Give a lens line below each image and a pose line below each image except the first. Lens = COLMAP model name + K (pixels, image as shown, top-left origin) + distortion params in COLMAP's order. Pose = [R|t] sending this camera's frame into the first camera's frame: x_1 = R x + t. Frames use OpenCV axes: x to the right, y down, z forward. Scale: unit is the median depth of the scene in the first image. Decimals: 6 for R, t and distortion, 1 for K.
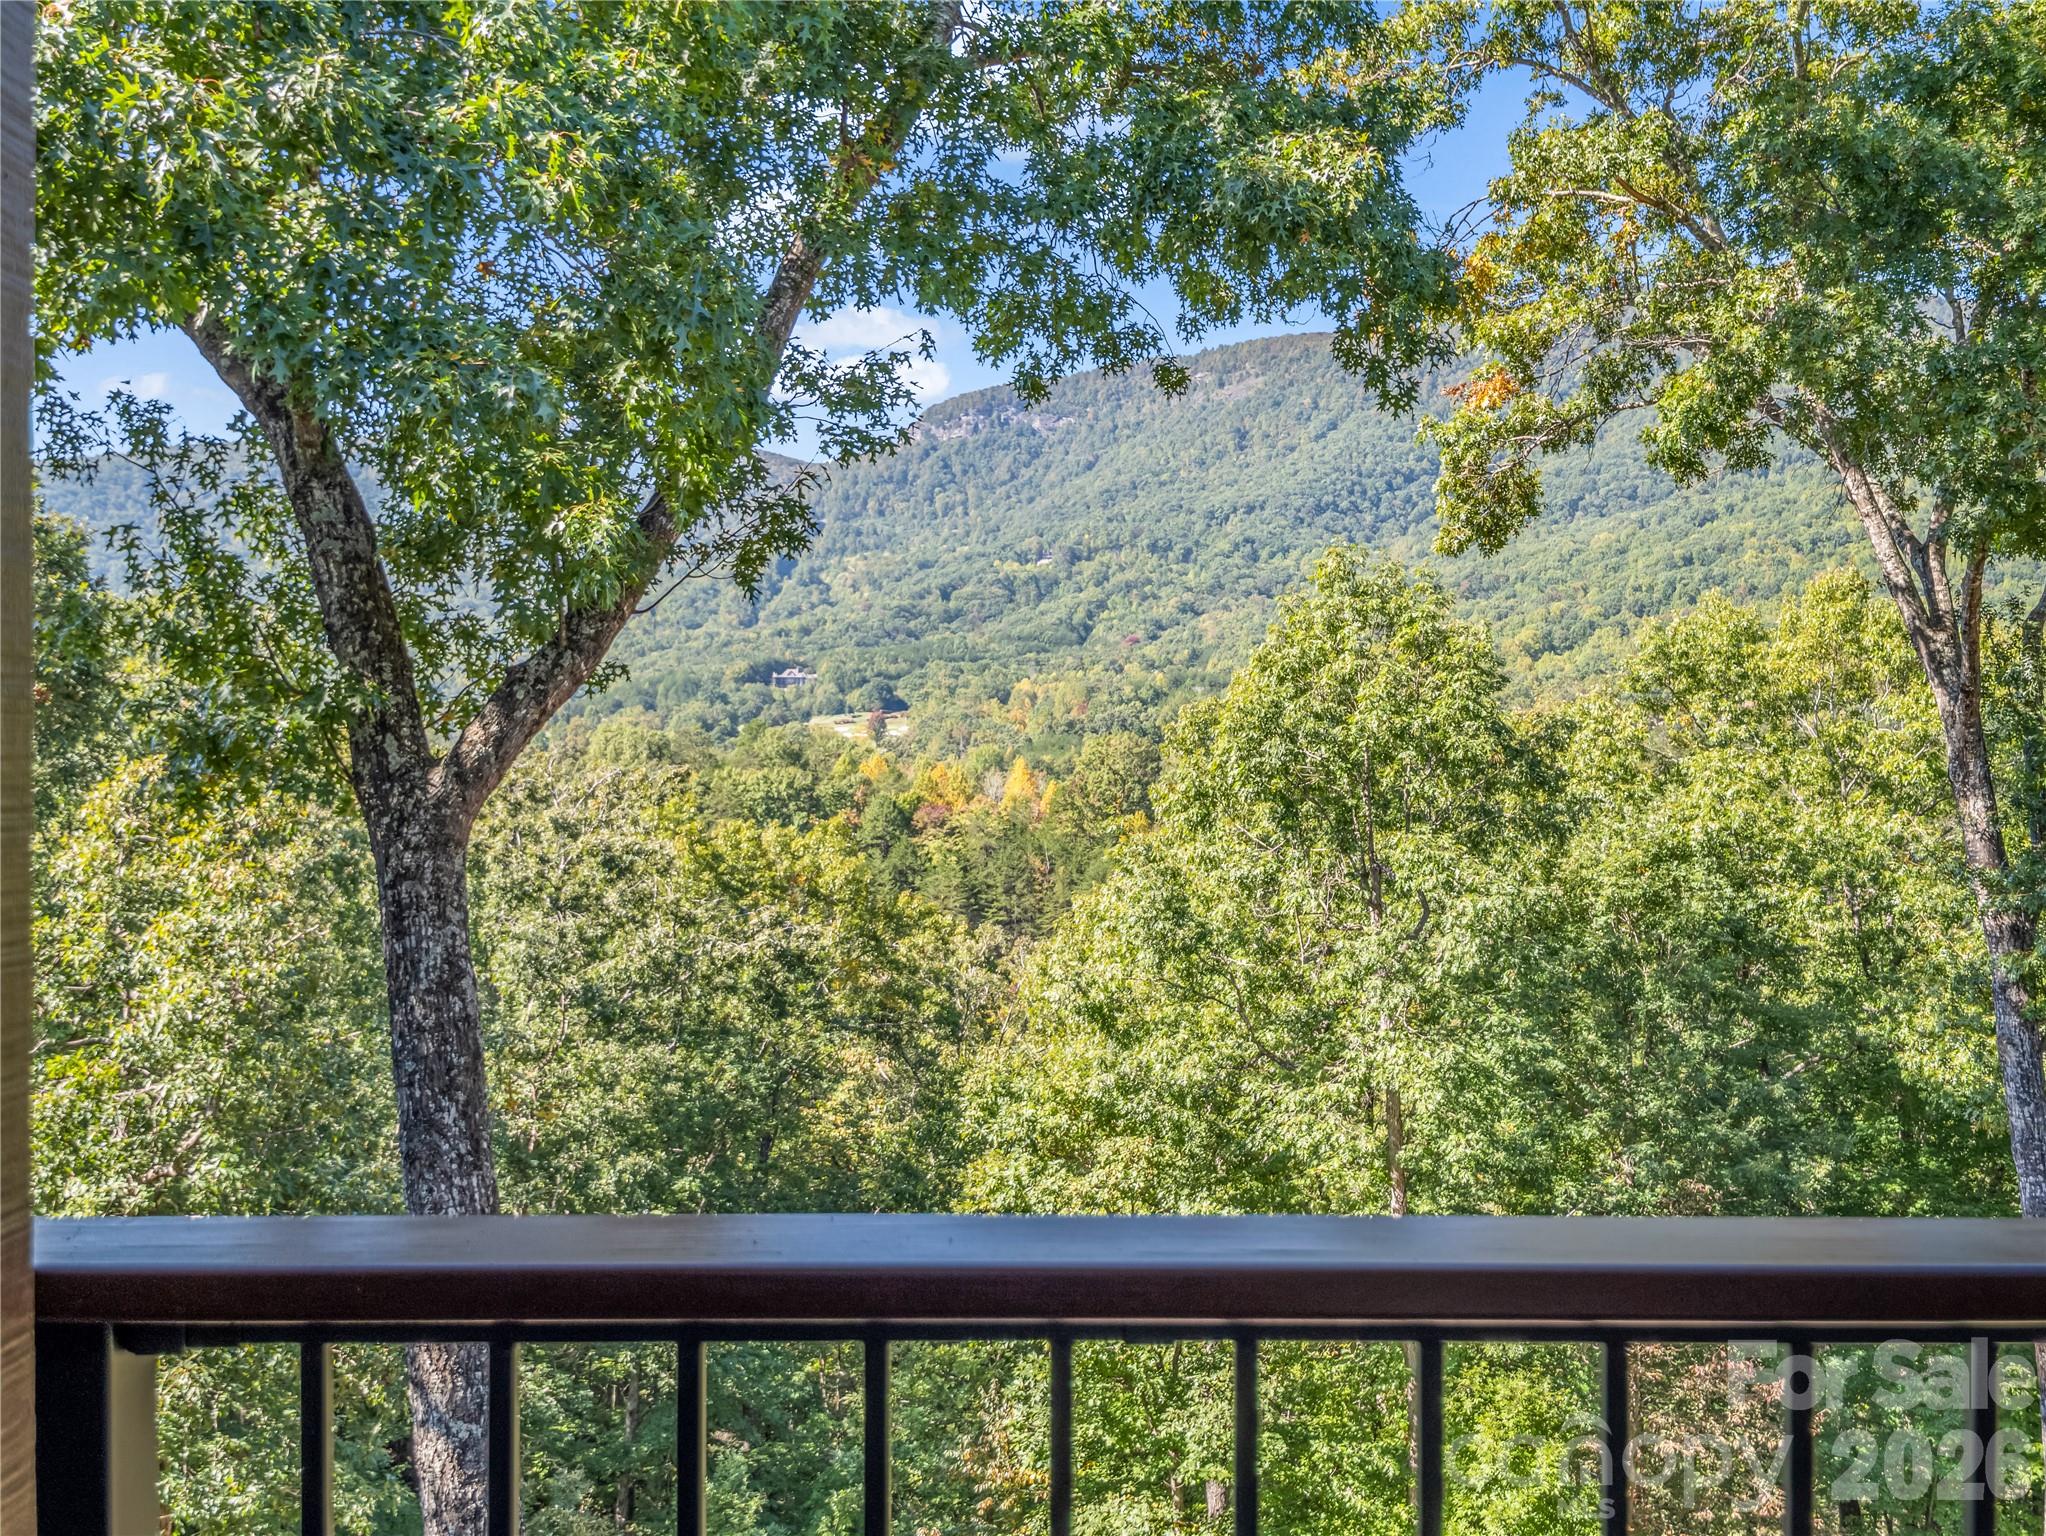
lens RADIAL K [[2134.6, 0, 1011.7], [0, 2134.6, 770.0], [0, 0, 1]] dist [0.055049, 0.000000]
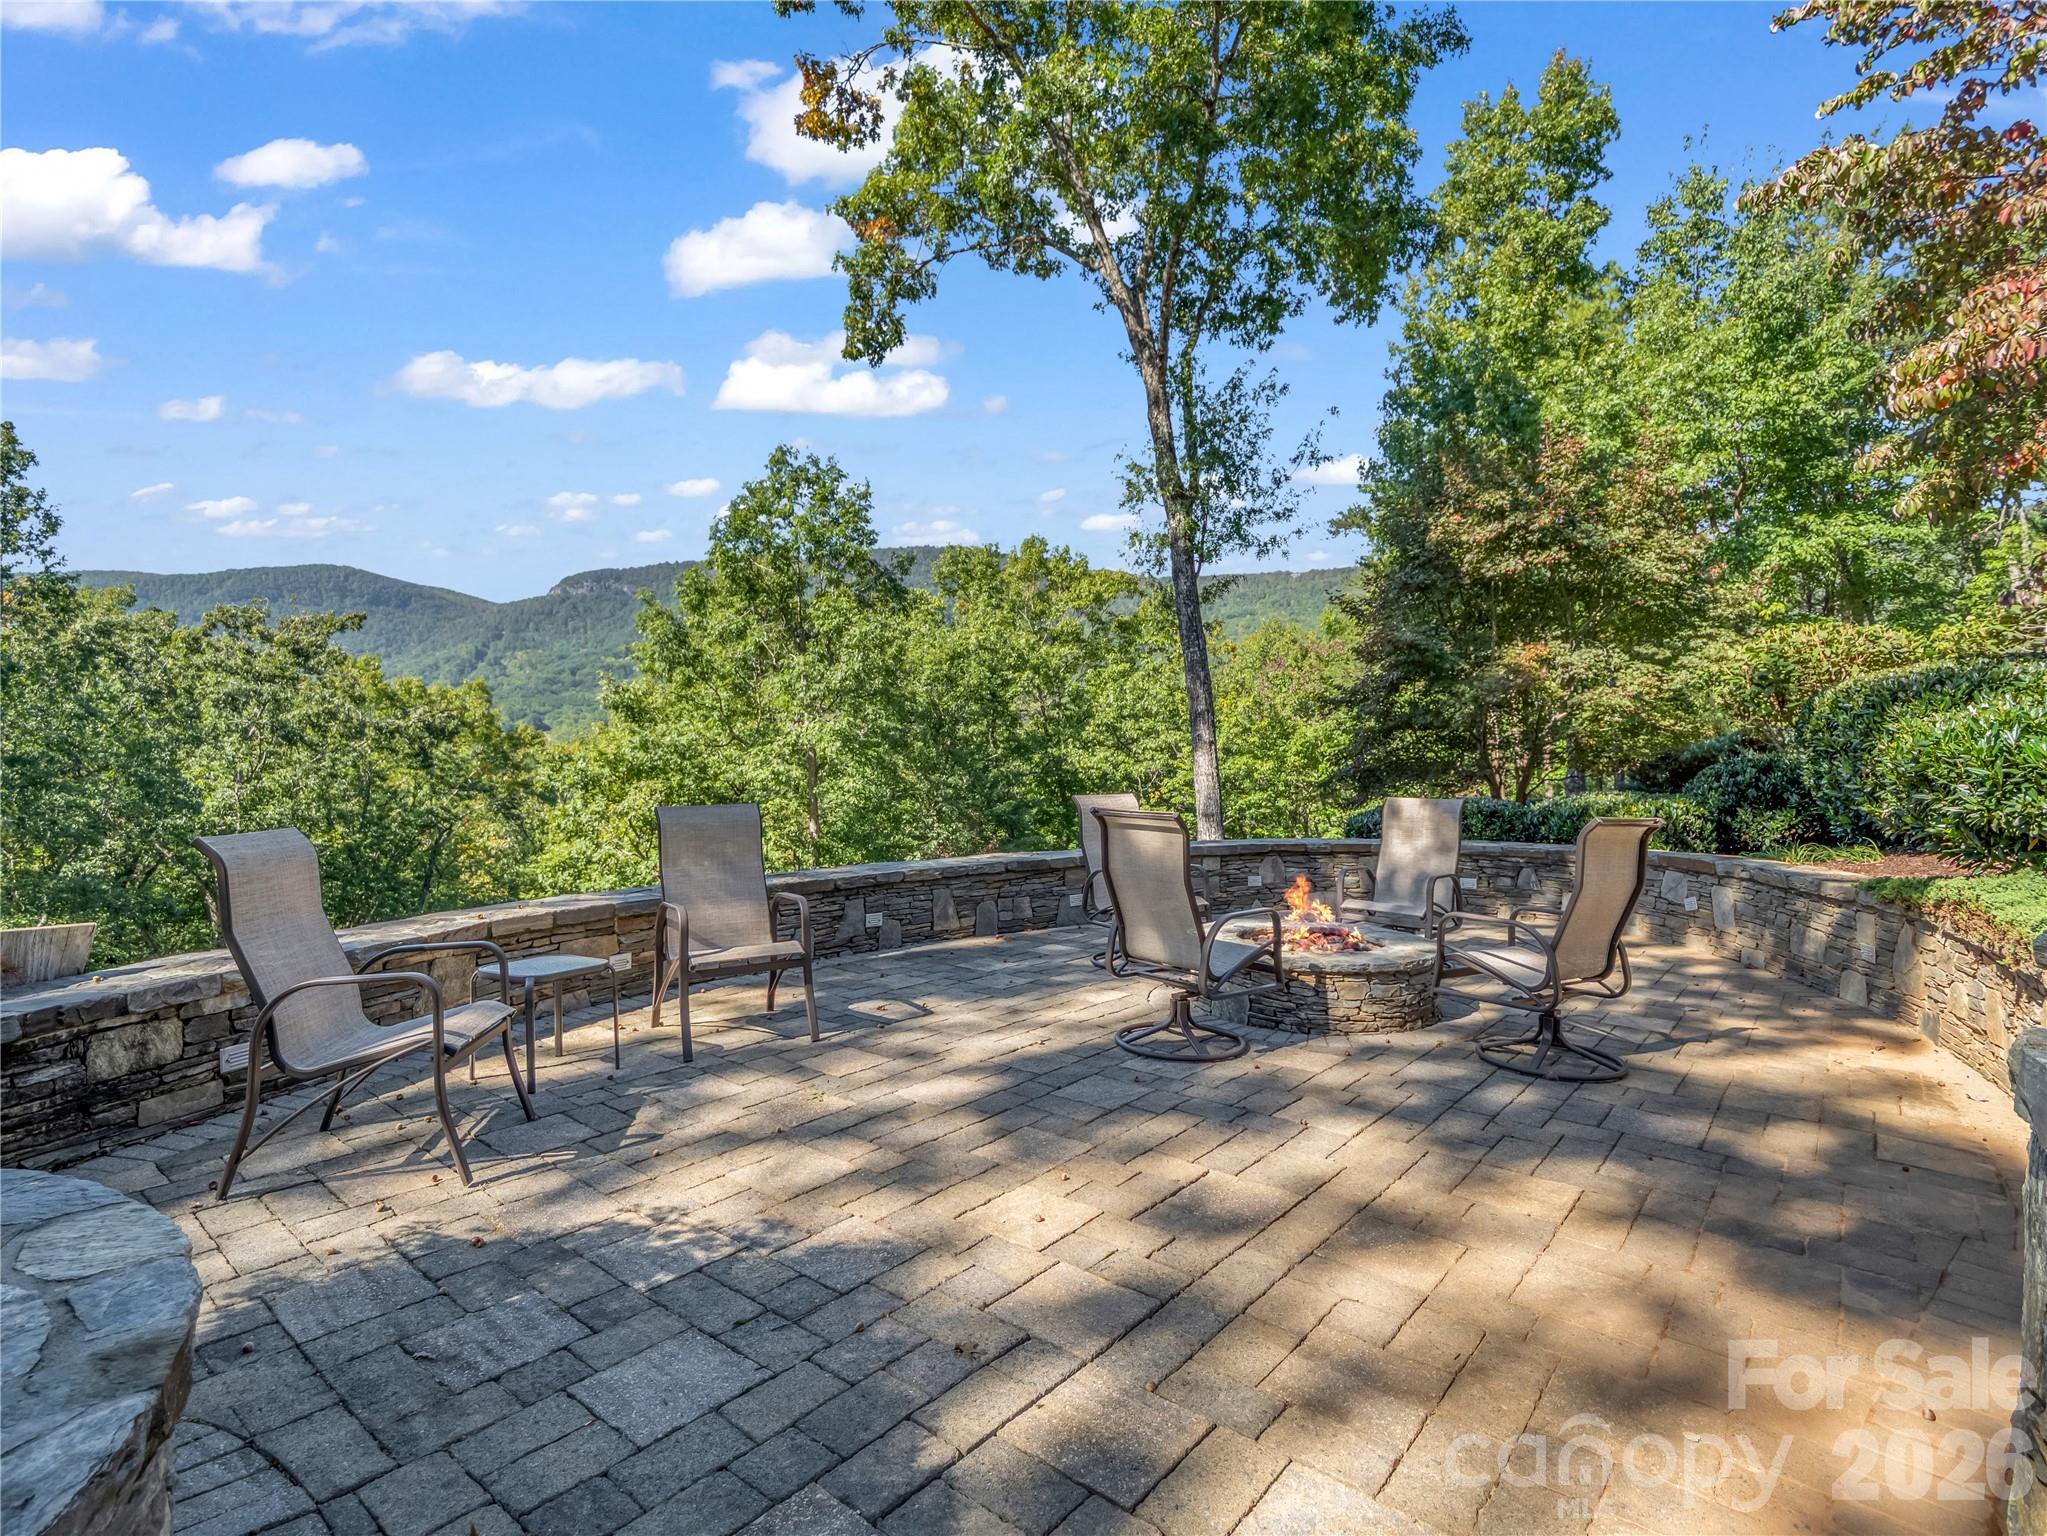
lens RADIAL K [[999.2, 0, 1028.8], [0, 999.2, 773.1], [0, 0, 1]] dist [-0.011156, -0.000910]
pose [[0.921999, 0.016507, 0.386840, 0.026821], [-0.014137, 0.999860, -0.008972, 0.163315], [-0.386934, 0.002803, 0.922103, 0.177984]]
